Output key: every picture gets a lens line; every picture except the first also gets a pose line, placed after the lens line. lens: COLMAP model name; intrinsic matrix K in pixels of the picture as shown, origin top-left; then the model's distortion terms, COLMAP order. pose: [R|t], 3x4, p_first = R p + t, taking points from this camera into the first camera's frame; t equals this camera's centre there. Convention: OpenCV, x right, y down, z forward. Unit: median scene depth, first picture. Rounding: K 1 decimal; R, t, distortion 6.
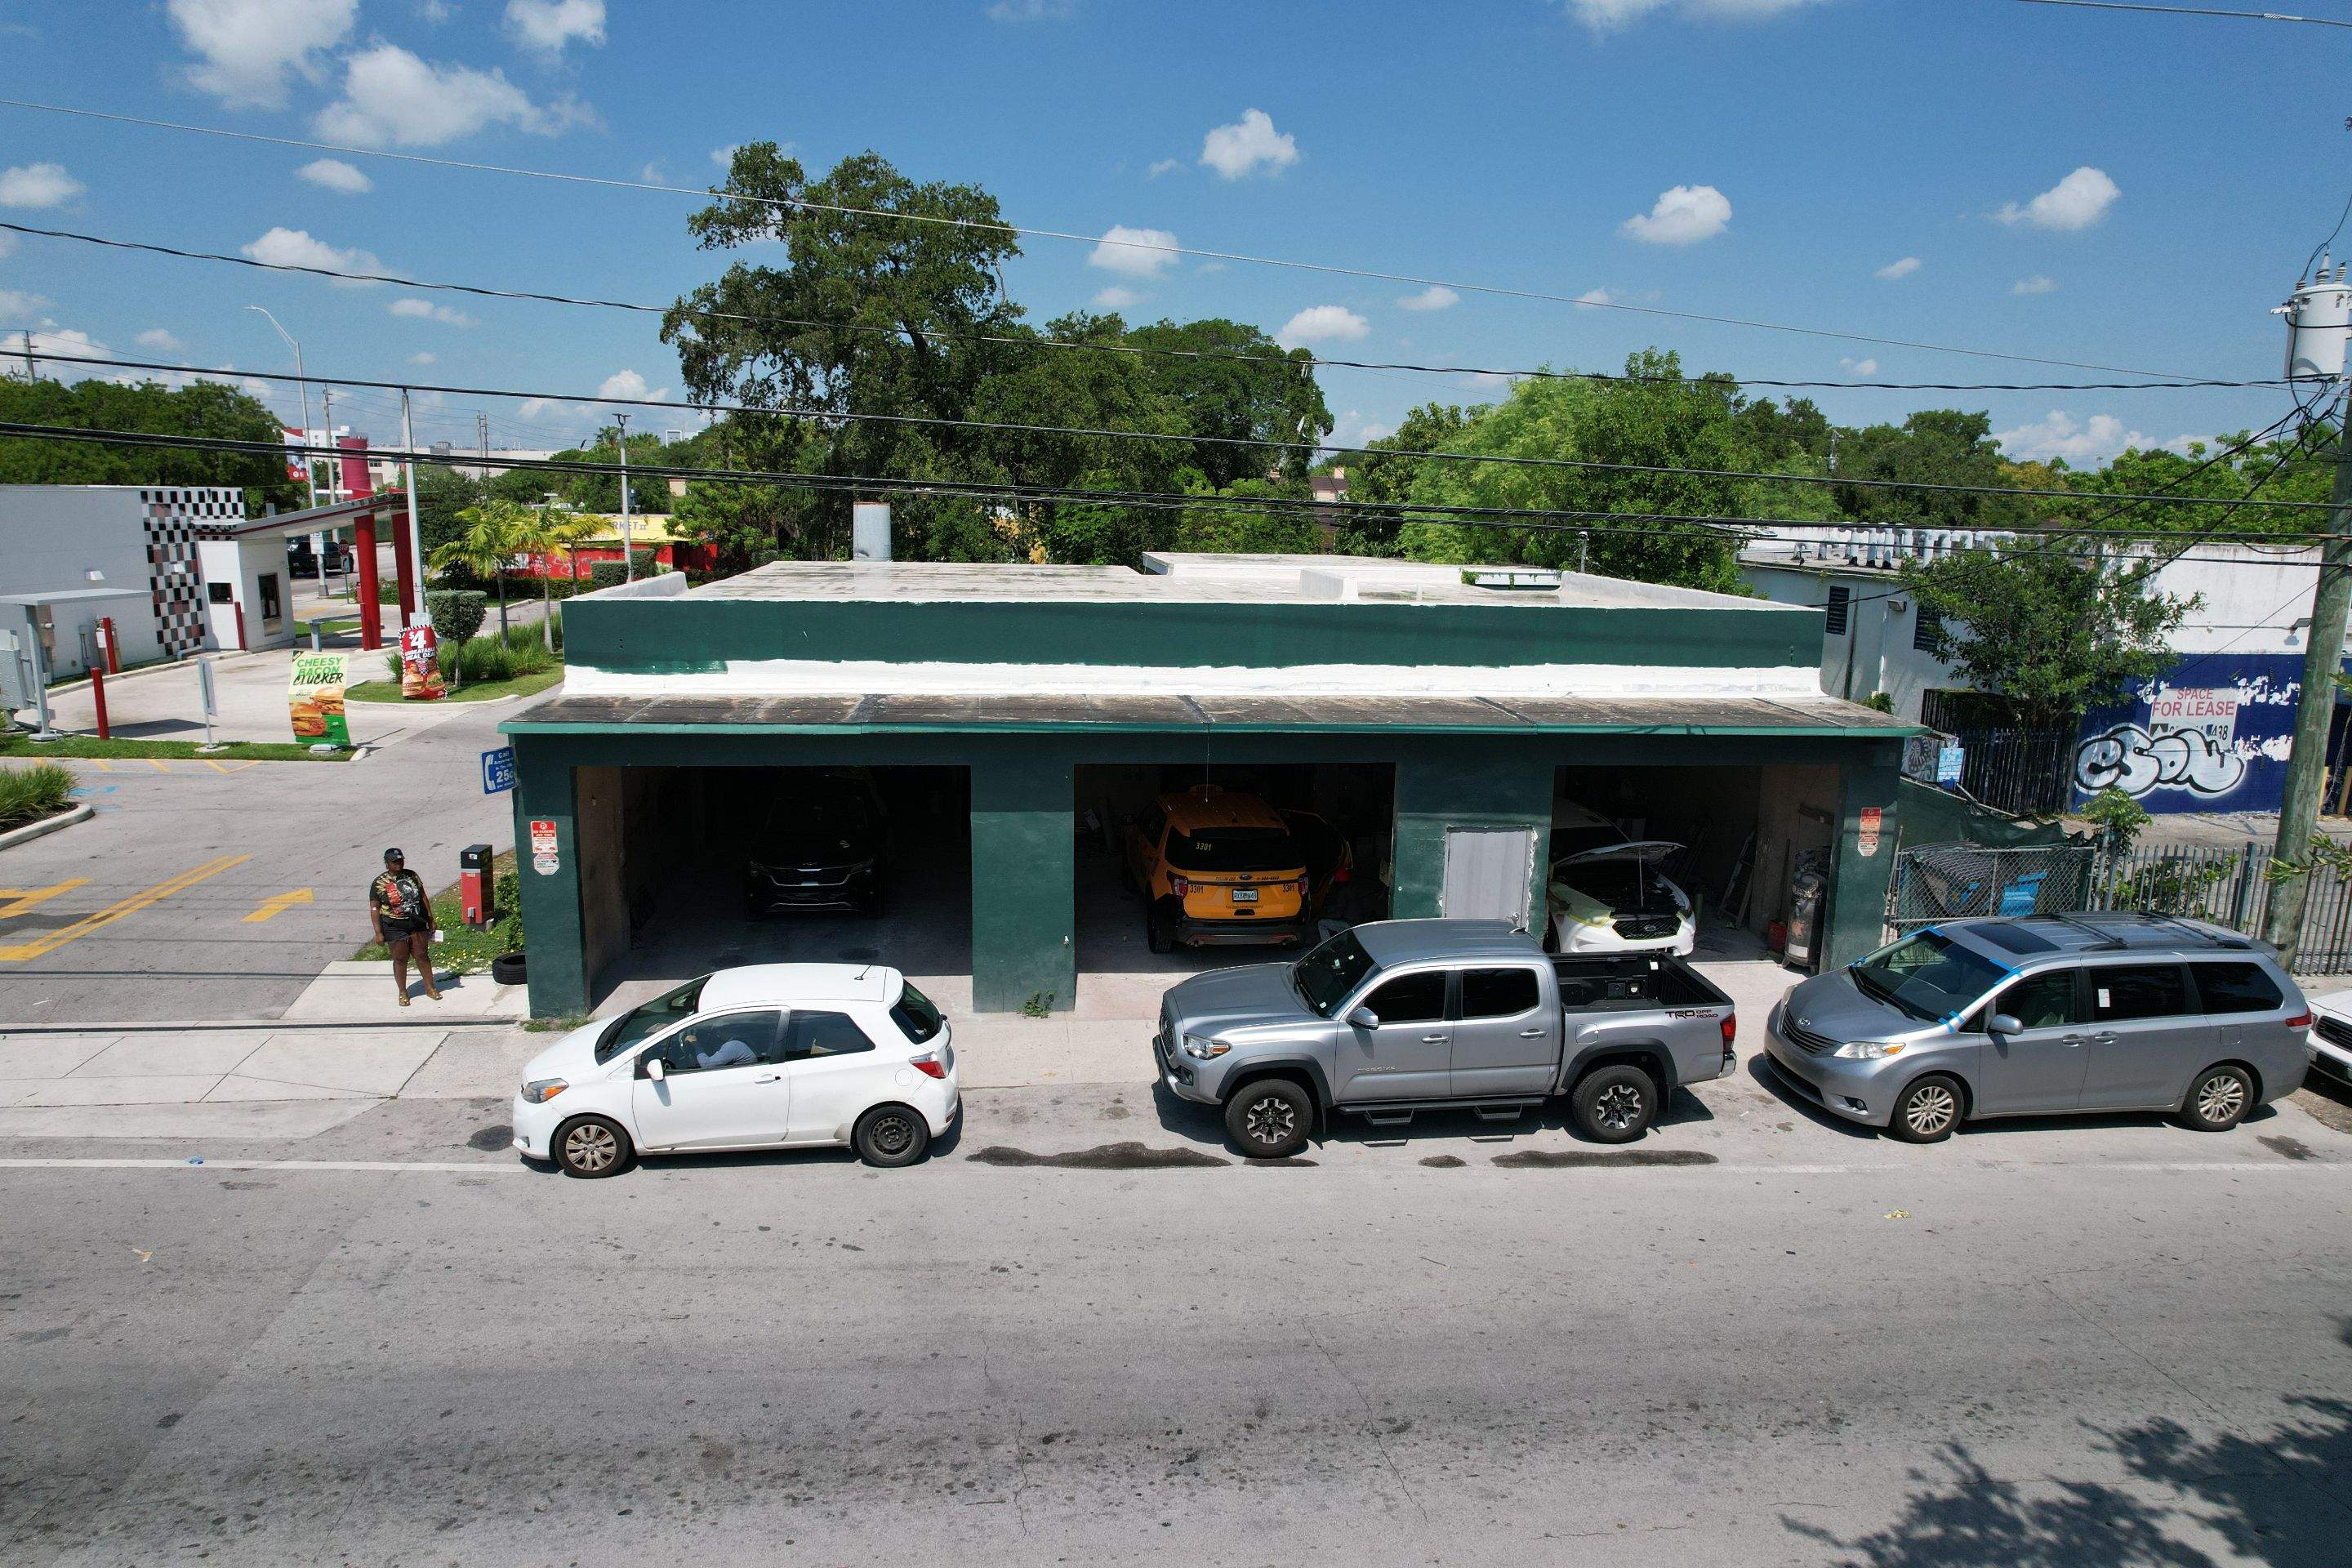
lens RADIAL K [[1488.6, 0, 1183.0], [0, 1488.6, 791.3], [0, 0, 1]] dist [-0.078360, 0.073514]
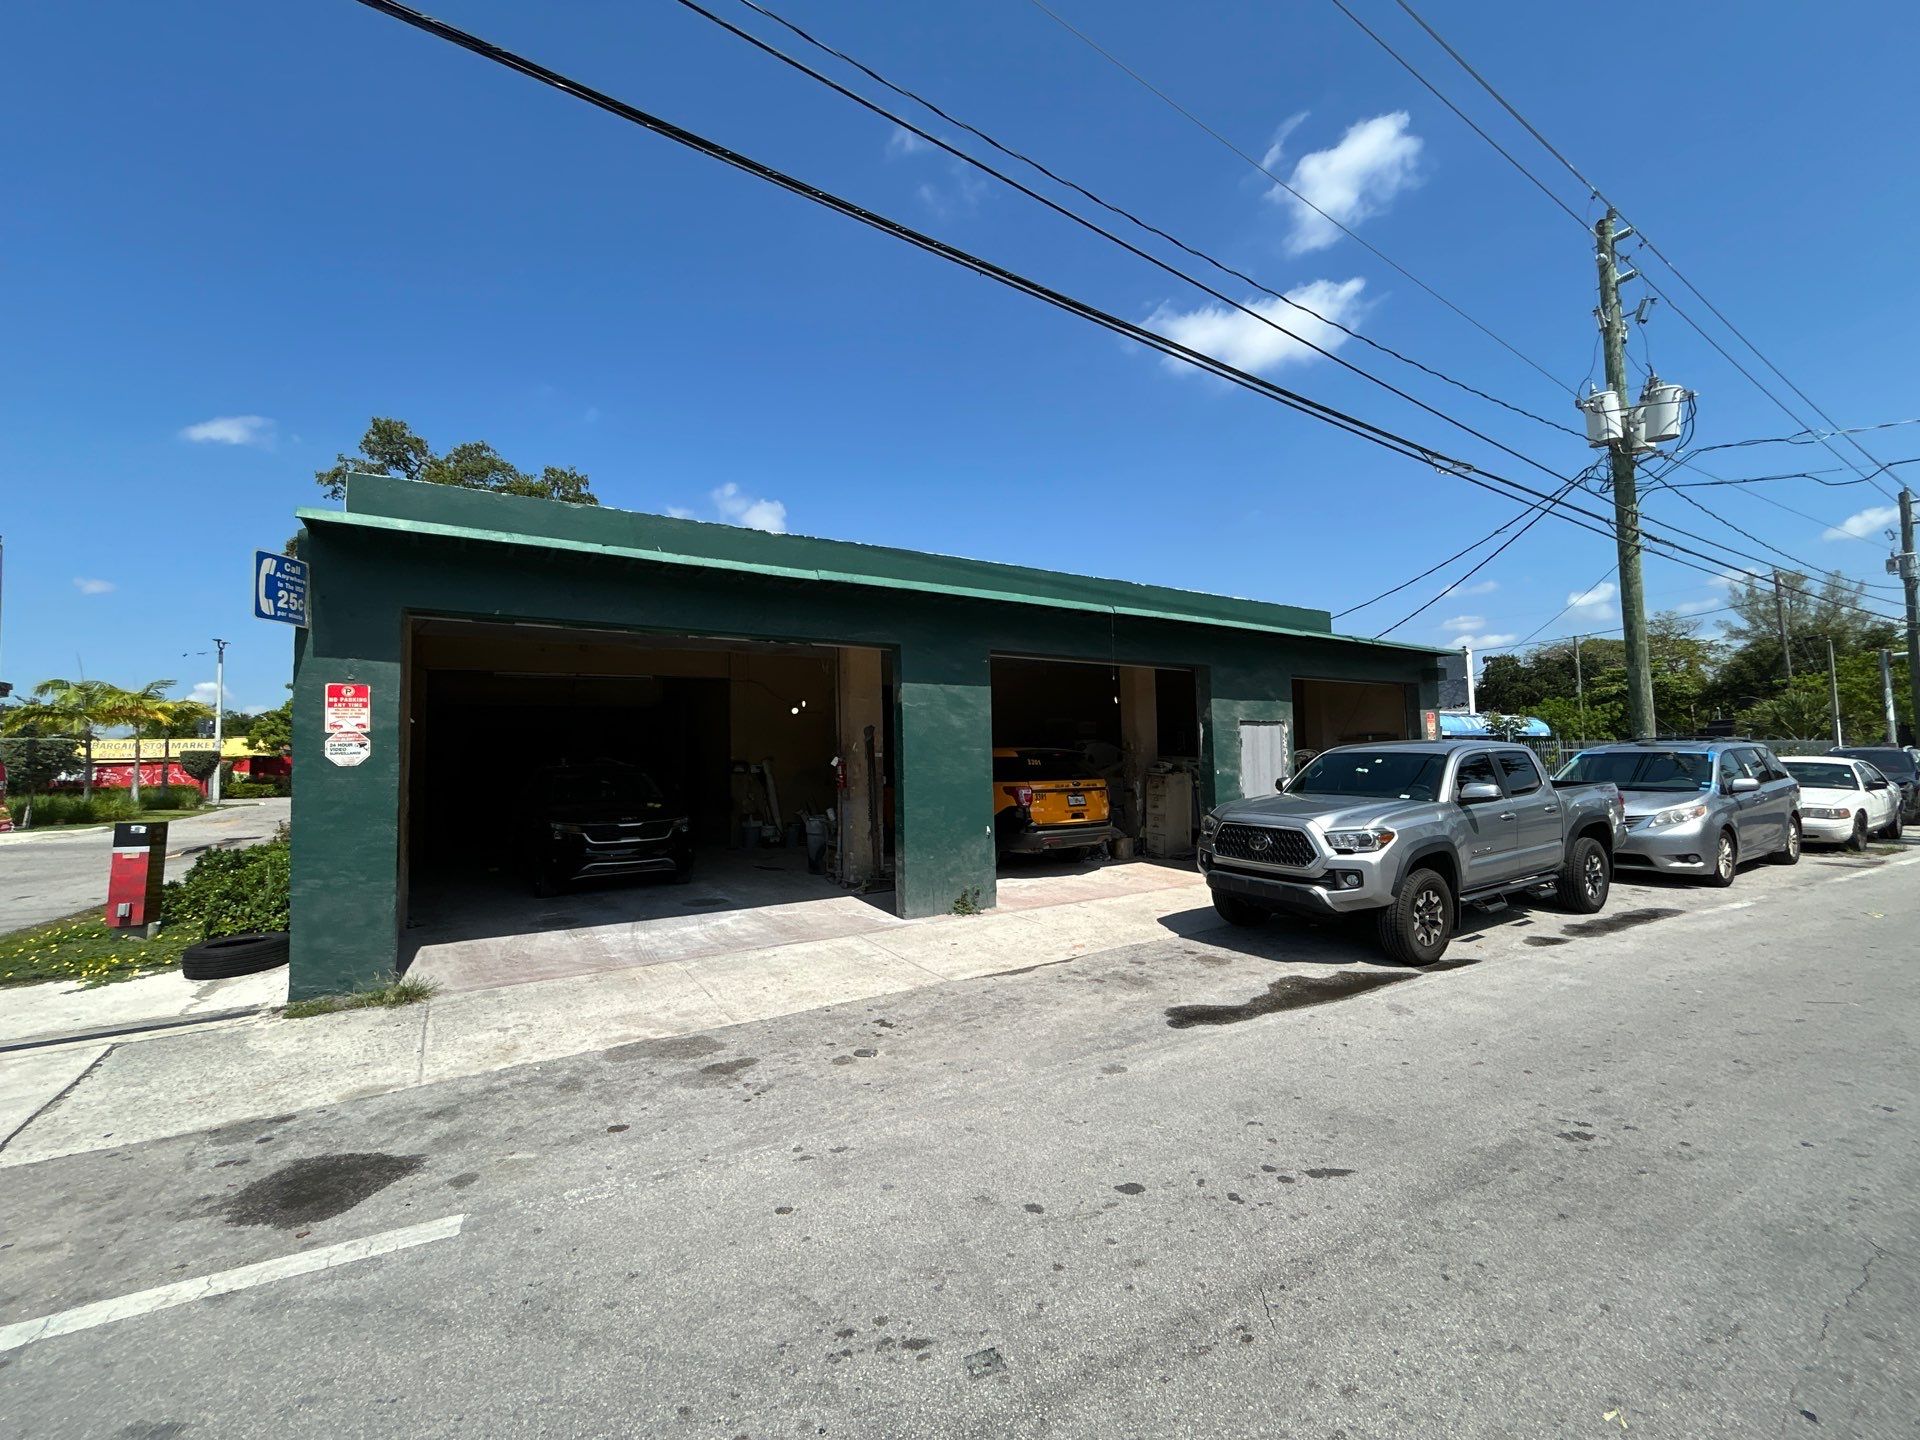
lens RADIAL K [[773.4, 0, 958.9], [0, 773.4, 719.9], [0, 0, 1]] dist [-0.000990, 0.000731]
pose [[0.902864, -0.014738, 0.429673, -0.304758], [0.121452, 0.967448, -0.222023, 0.136229], [-0.412414, 0.252641, 0.875264, 0.525719]]
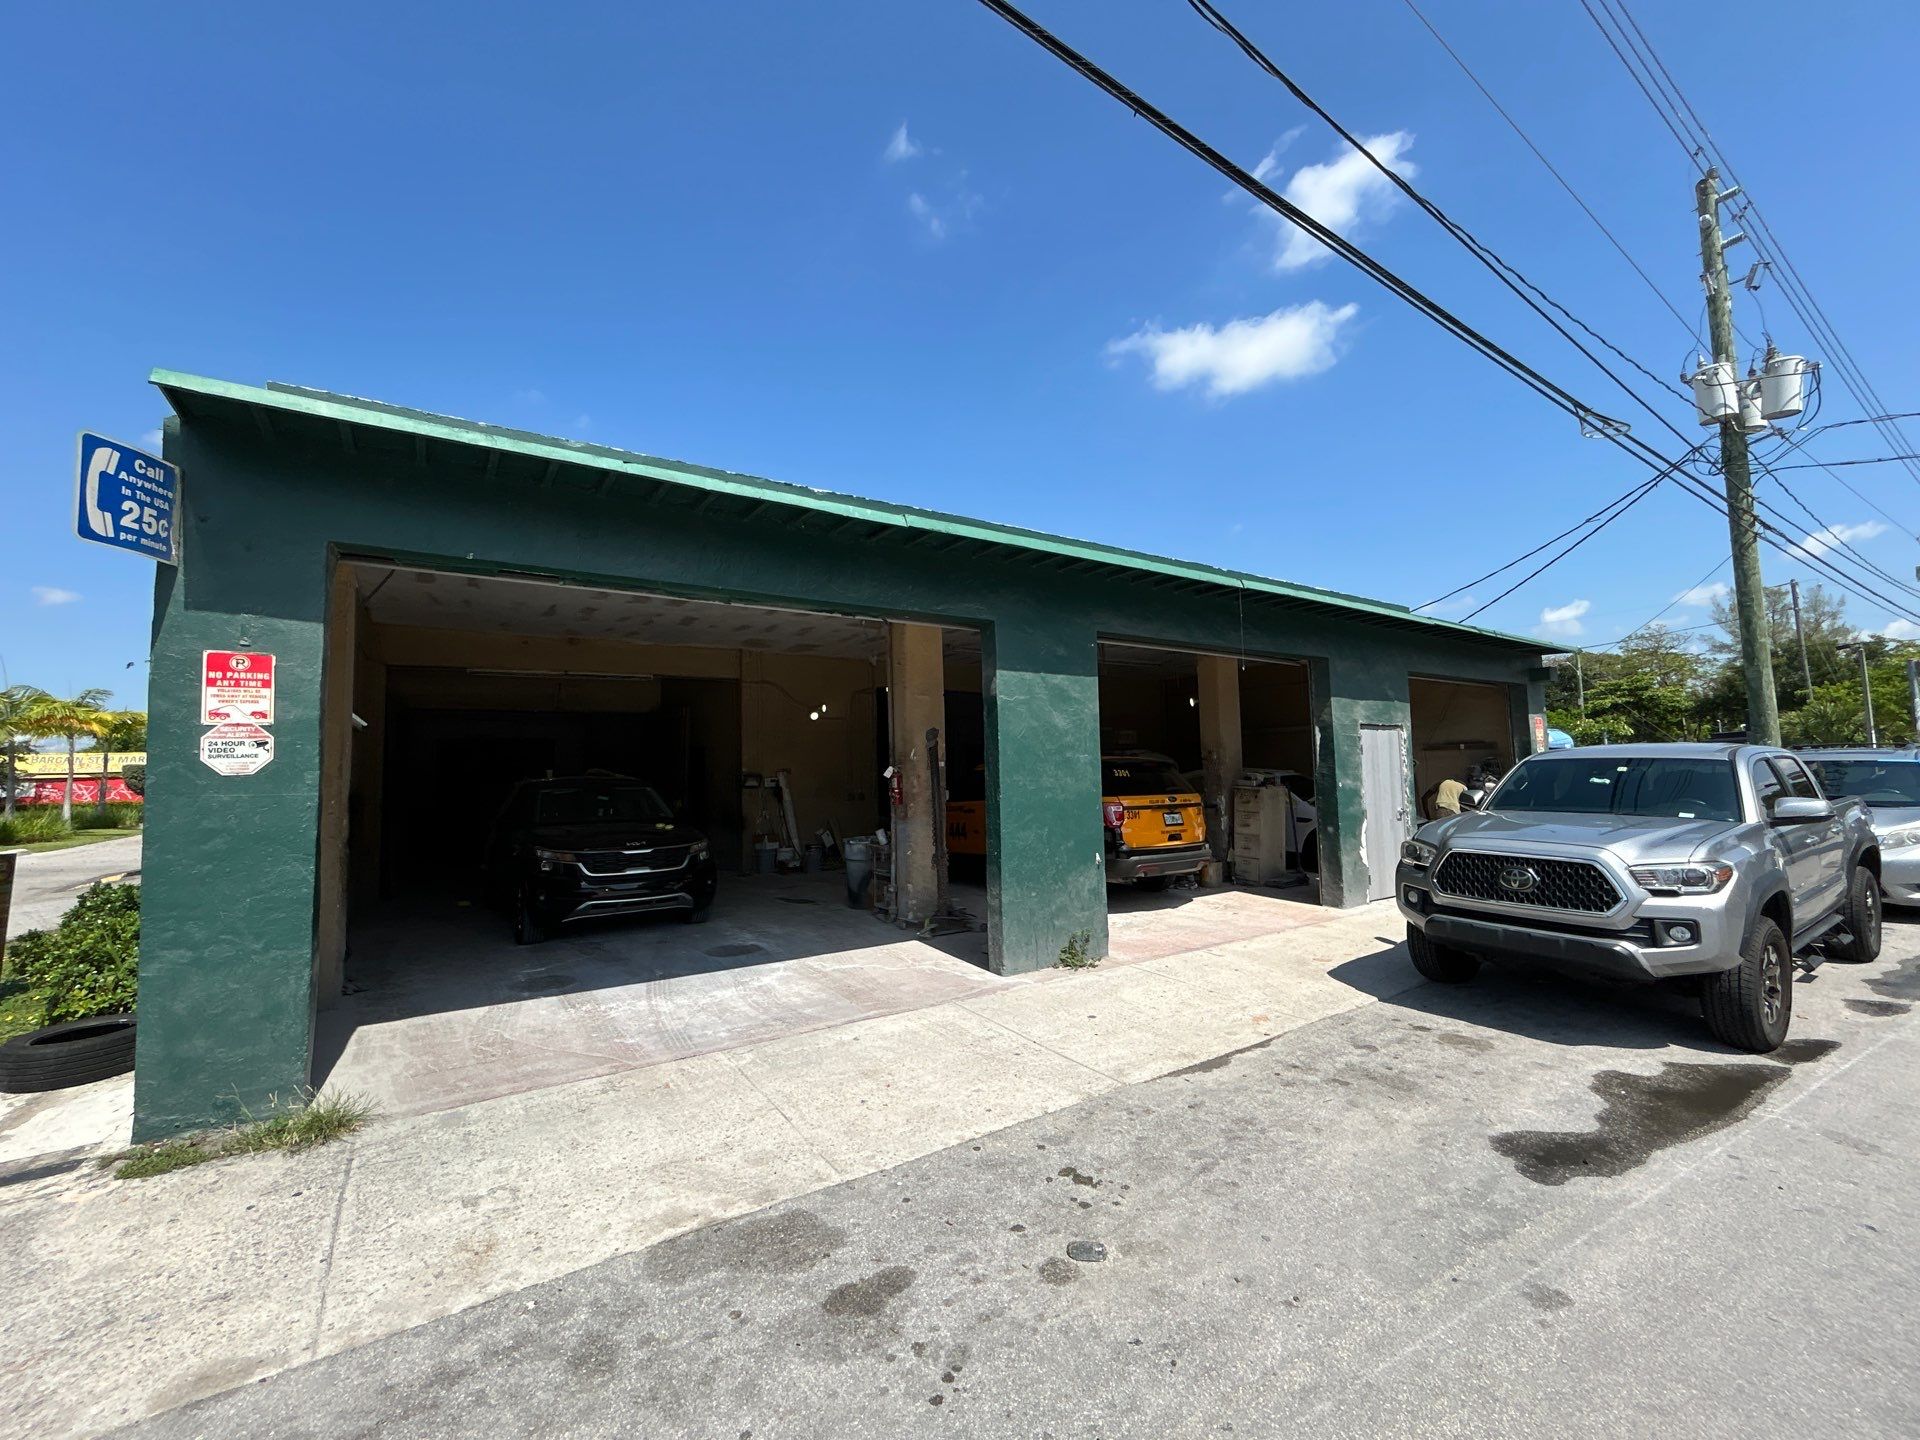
lens RADIAL K [[773.2, 0, 960.0], [0, 773.2, 720.0], [0, 0, 1]] dist [0.002480, -0.000757]
pose [[0.891594, -0.006438, 0.452791, -0.315557], [0.127271, 0.963158, -0.236915, 0.113521], [-0.434584, 0.268859, 0.859565, 0.643697]]
